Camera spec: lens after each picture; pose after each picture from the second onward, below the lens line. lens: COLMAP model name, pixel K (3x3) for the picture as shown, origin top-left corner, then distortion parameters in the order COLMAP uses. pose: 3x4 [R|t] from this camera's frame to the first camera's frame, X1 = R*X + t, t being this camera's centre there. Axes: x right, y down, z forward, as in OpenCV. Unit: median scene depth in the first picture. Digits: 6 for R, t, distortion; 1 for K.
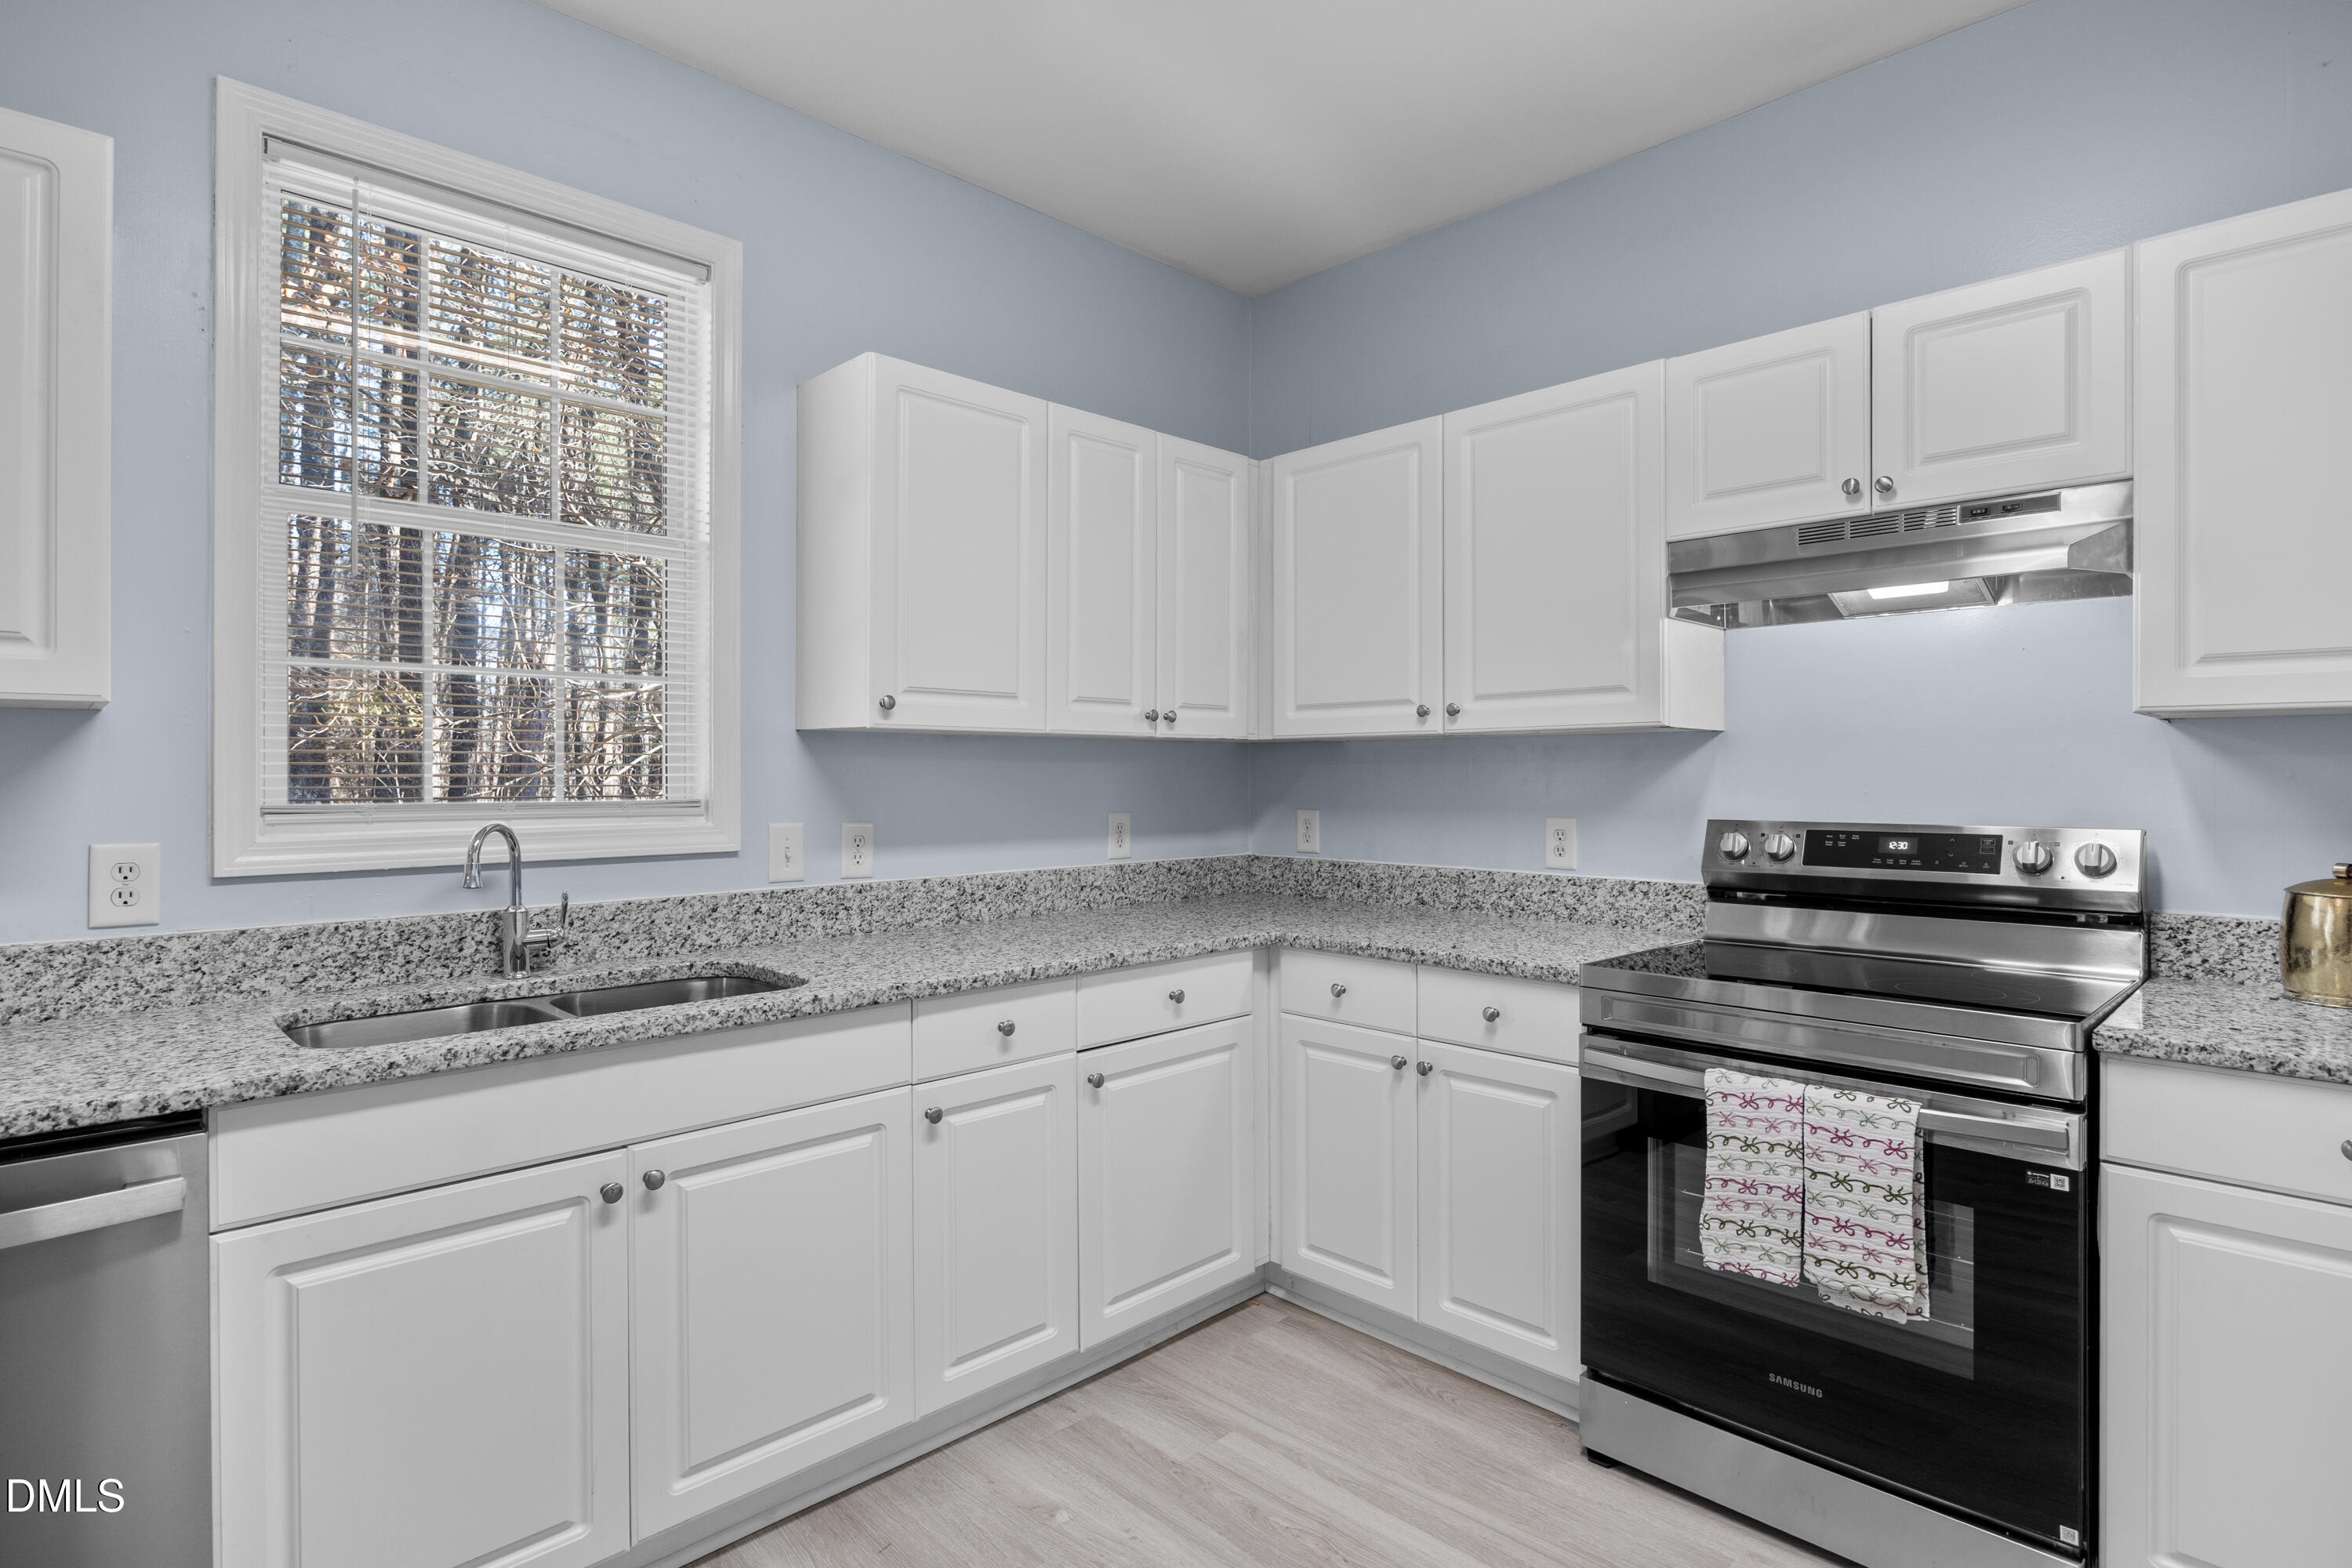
lens RADIAL K [[1188.9, 0, 1173.0], [0, 1188.9, 775.8], [0, 0, 1]] dist [-0.004277, -0.001454]
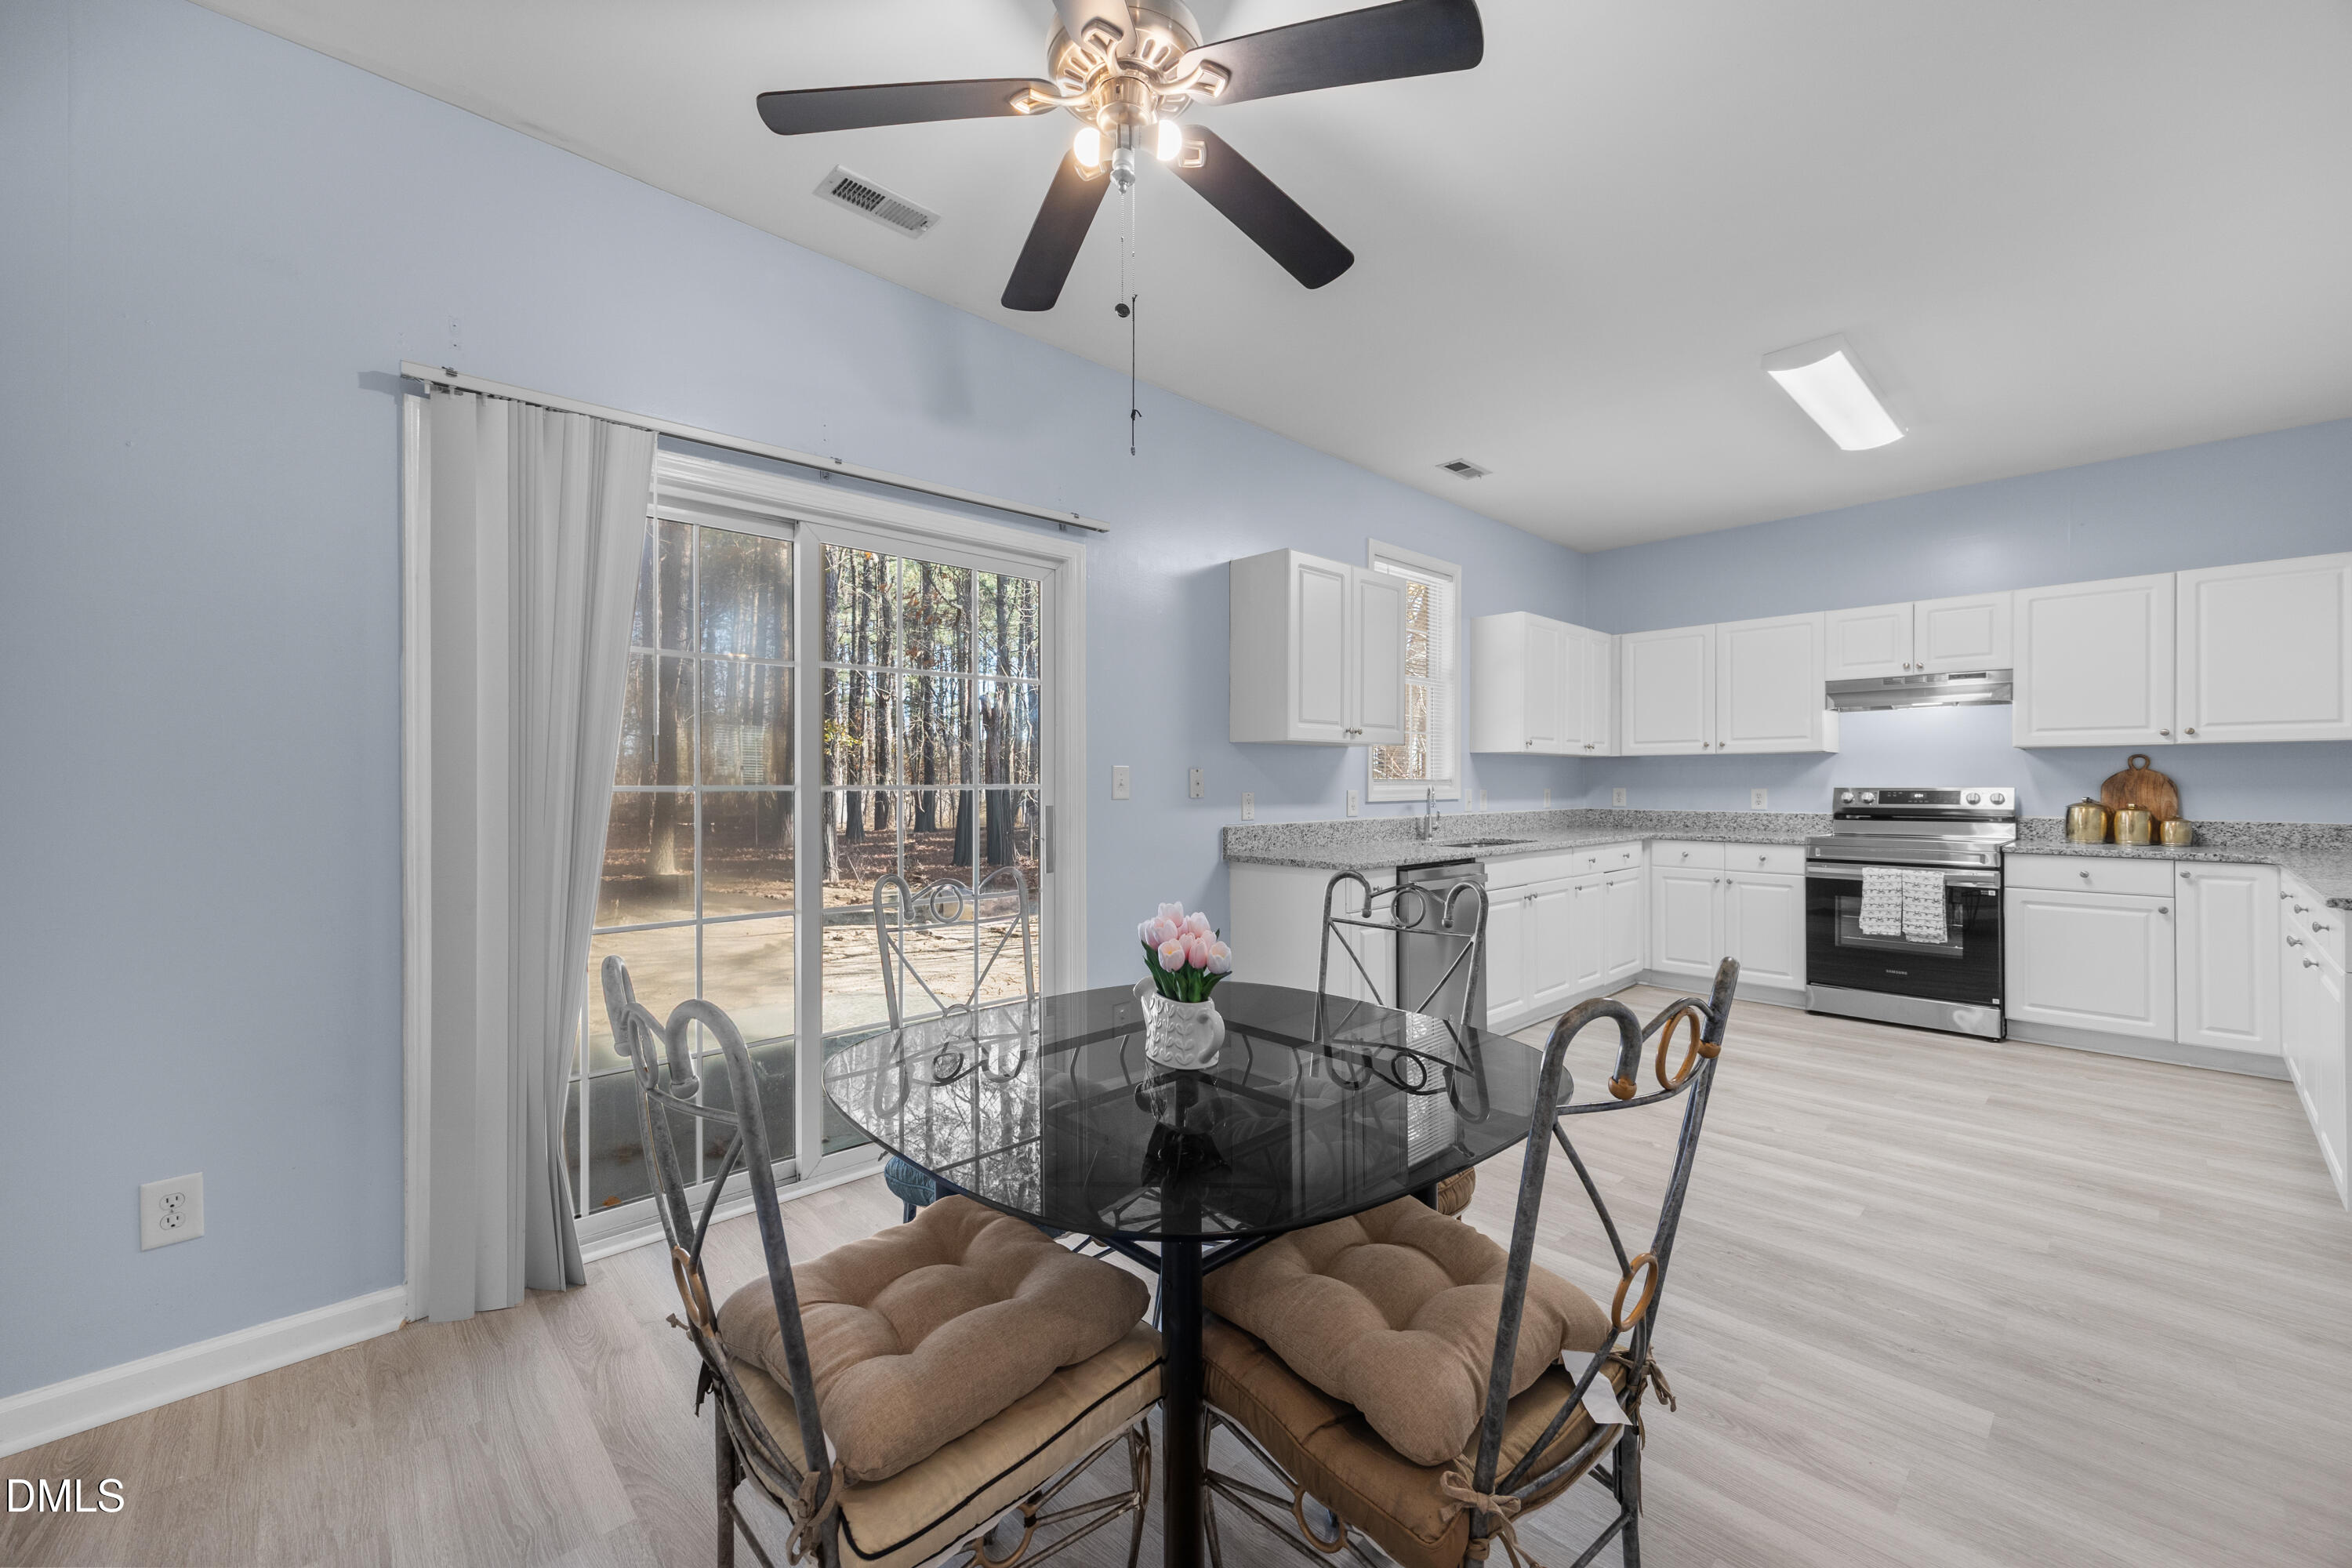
lens RADIAL K [[917.3, 0, 1179.1], [0, 917.3, 784.0], [0, 0, 1]] dist [0.000716, 0.000142]
pose [[0.999625, 0.001202, -0.027341, -1.018264], [-0.001195, 0.999999, 0.000287, 0.033868], [0.027341, -0.000254, 0.999626, -1.137431]]
